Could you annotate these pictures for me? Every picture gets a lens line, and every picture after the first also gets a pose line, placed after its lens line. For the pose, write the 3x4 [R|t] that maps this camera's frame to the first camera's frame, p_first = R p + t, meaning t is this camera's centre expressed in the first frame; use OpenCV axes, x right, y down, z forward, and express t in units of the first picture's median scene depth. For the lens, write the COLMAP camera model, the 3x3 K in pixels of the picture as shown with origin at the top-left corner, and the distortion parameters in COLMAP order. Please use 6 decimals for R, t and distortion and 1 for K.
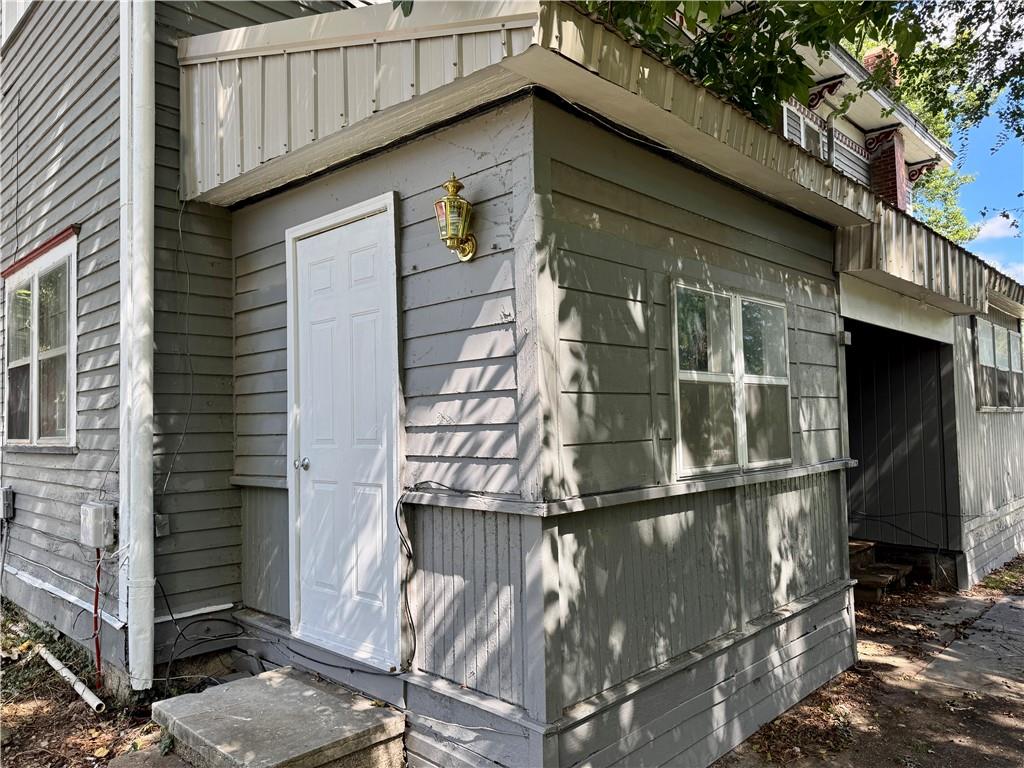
lens RADIAL K [[731.3, 0, 513.3], [0, 731.3, 387.6], [0, 0, 1]] dist [0.128029, -0.190995]
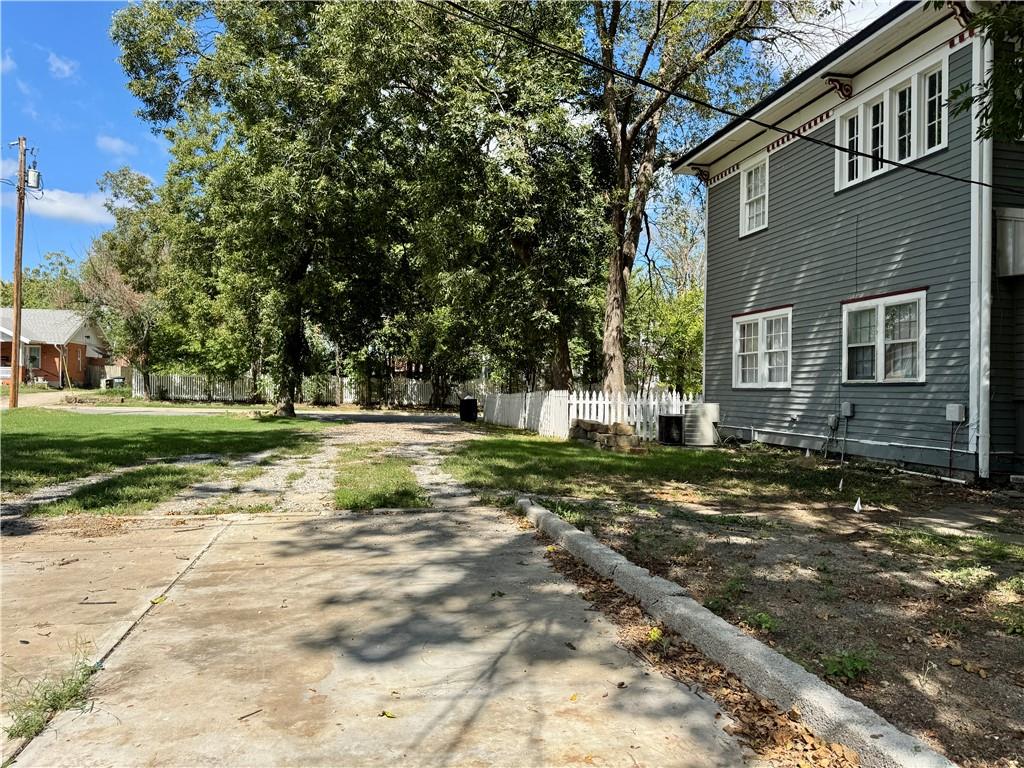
lens RADIAL K [[739.1, 0, 511.0], [0, 739.1, 390.7], [0, 0, 1]] dist [0.060736, -0.066228]
pose [[0.835992, 0.032418, -0.547784, -0.455119], [-0.004729, 0.998642, 0.051882, -0.010260], [0.548722, -0.040783, 0.835010, -1.956289]]
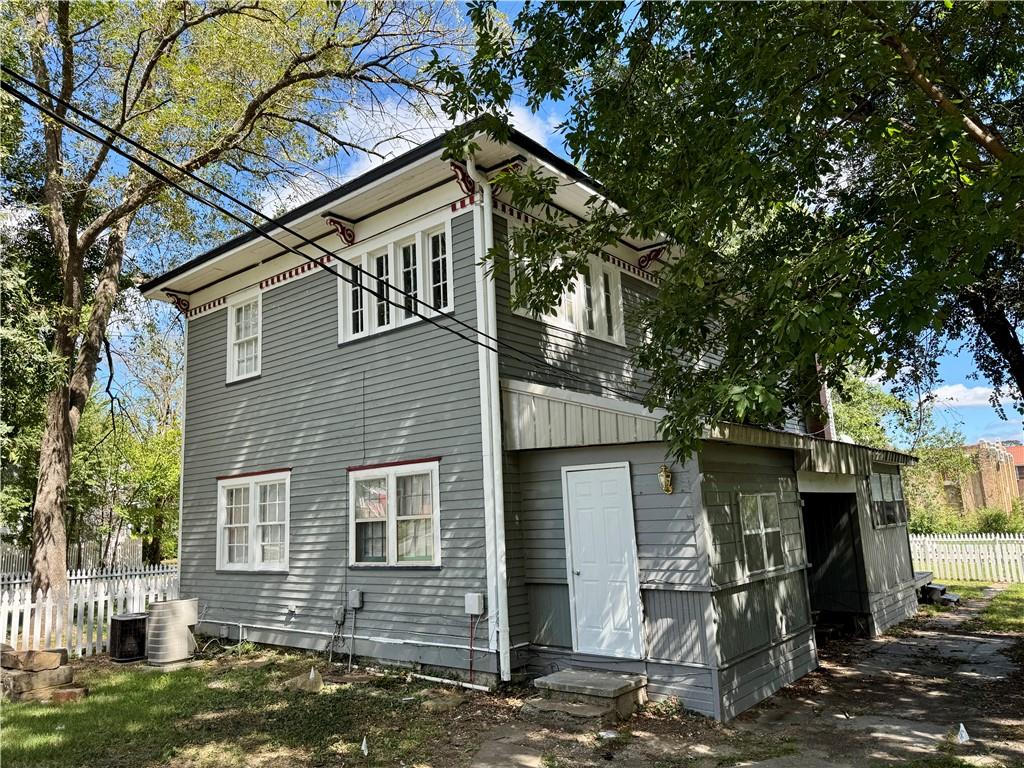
lens RADIAL K [[731.3, 0, 513.3], [0, 731.3, 387.6], [0, 0, 1]] dist [0.128029, -0.190995]
pose [[0.996582, -0.006178, 0.082372, -0.649450], [0.016513, 0.991972, -0.125377, -0.176224], [-0.080937, 0.126309, 0.988684, -1.268210]]
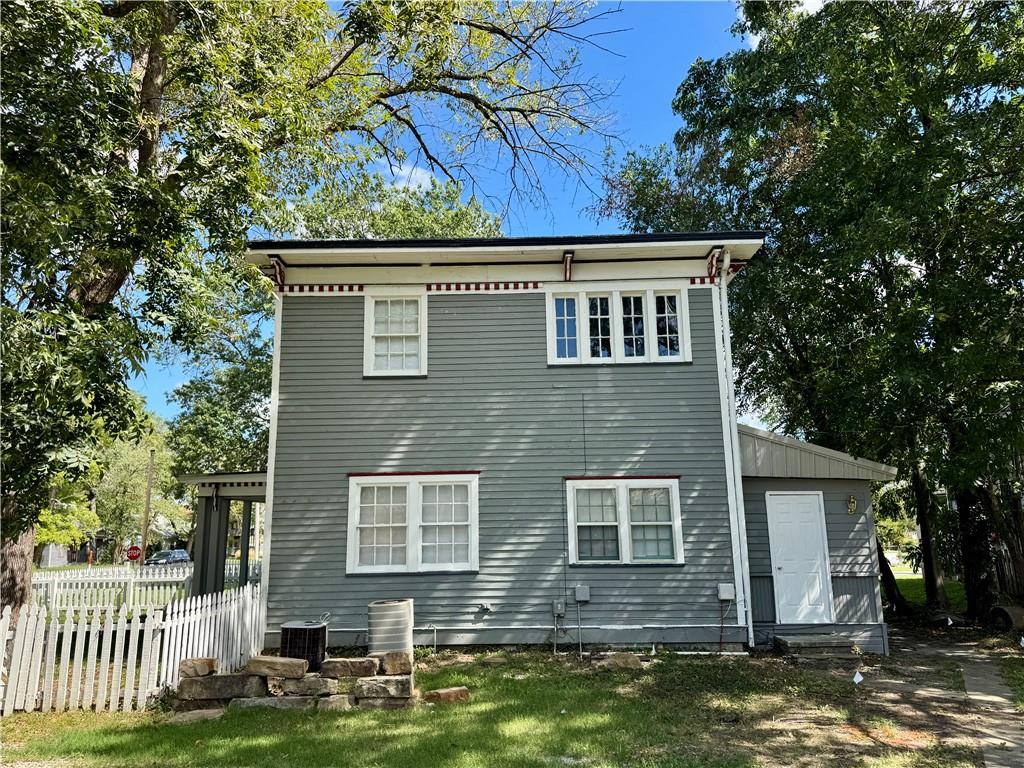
lens RADIAL K [[717.3, 0, 494.3], [0, 717.3, 382.3], [0, 0, 1]] dist [0.162230, -0.248889]
pose [[0.717266, 0.138578, 0.682881, -3.362034], [-0.034468, 0.985881, -0.163863, -0.118869], [-0.695947, 0.093996, 0.711915, -0.460271]]
